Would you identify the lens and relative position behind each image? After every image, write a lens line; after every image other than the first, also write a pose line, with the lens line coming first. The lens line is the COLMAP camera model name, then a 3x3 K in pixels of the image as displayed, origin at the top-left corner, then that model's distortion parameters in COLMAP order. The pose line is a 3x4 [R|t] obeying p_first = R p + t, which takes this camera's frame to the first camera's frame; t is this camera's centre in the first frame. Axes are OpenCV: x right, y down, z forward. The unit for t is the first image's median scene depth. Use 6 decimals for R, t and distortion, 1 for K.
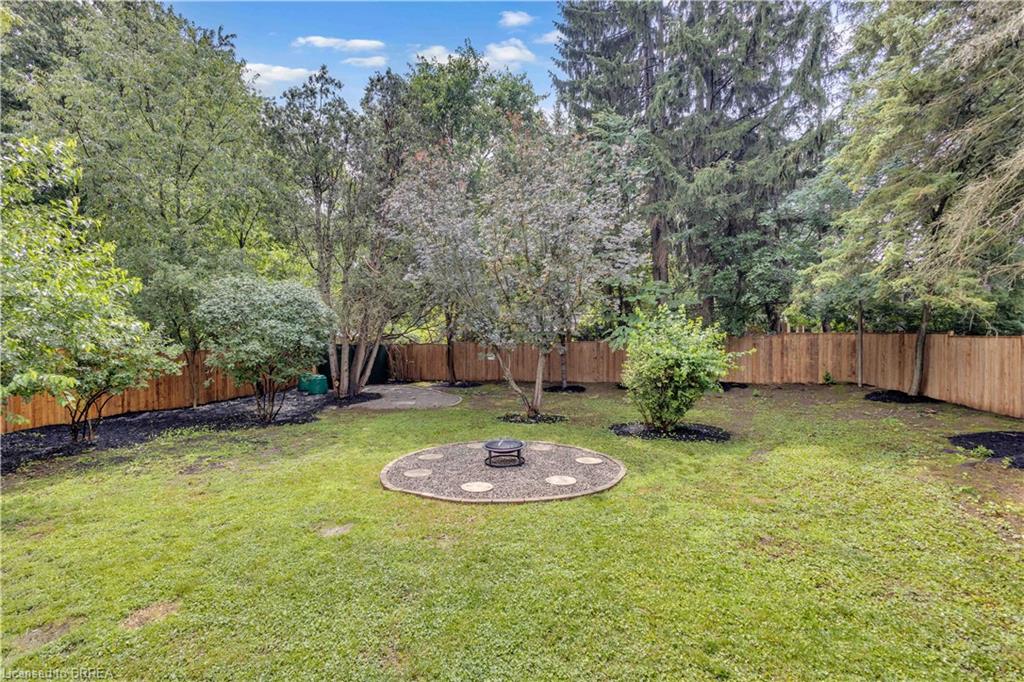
lens RADIAL K [[471.8, 0, 514.5], [0, 471.8, 342.4], [0, 0, 1]] dist [0.006223, -0.002271]
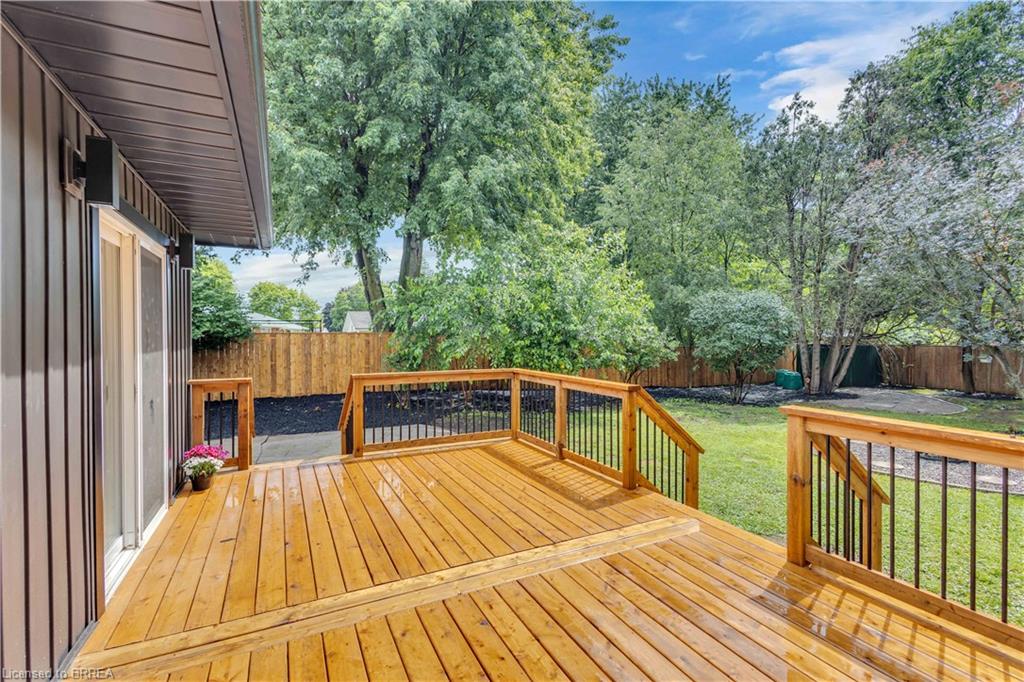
lens RADIAL K [[471.8, 0, 513.9], [0, 471.8, 340.5], [0, 0, 1]] dist [0.006223, -0.002271]
pose [[0.558314, 0.007999, -0.829591, 0.176582], [-0.013299, 0.999911, 0.000691, 0.006453], [0.829523, 0.010647, 0.558371, -0.192292]]
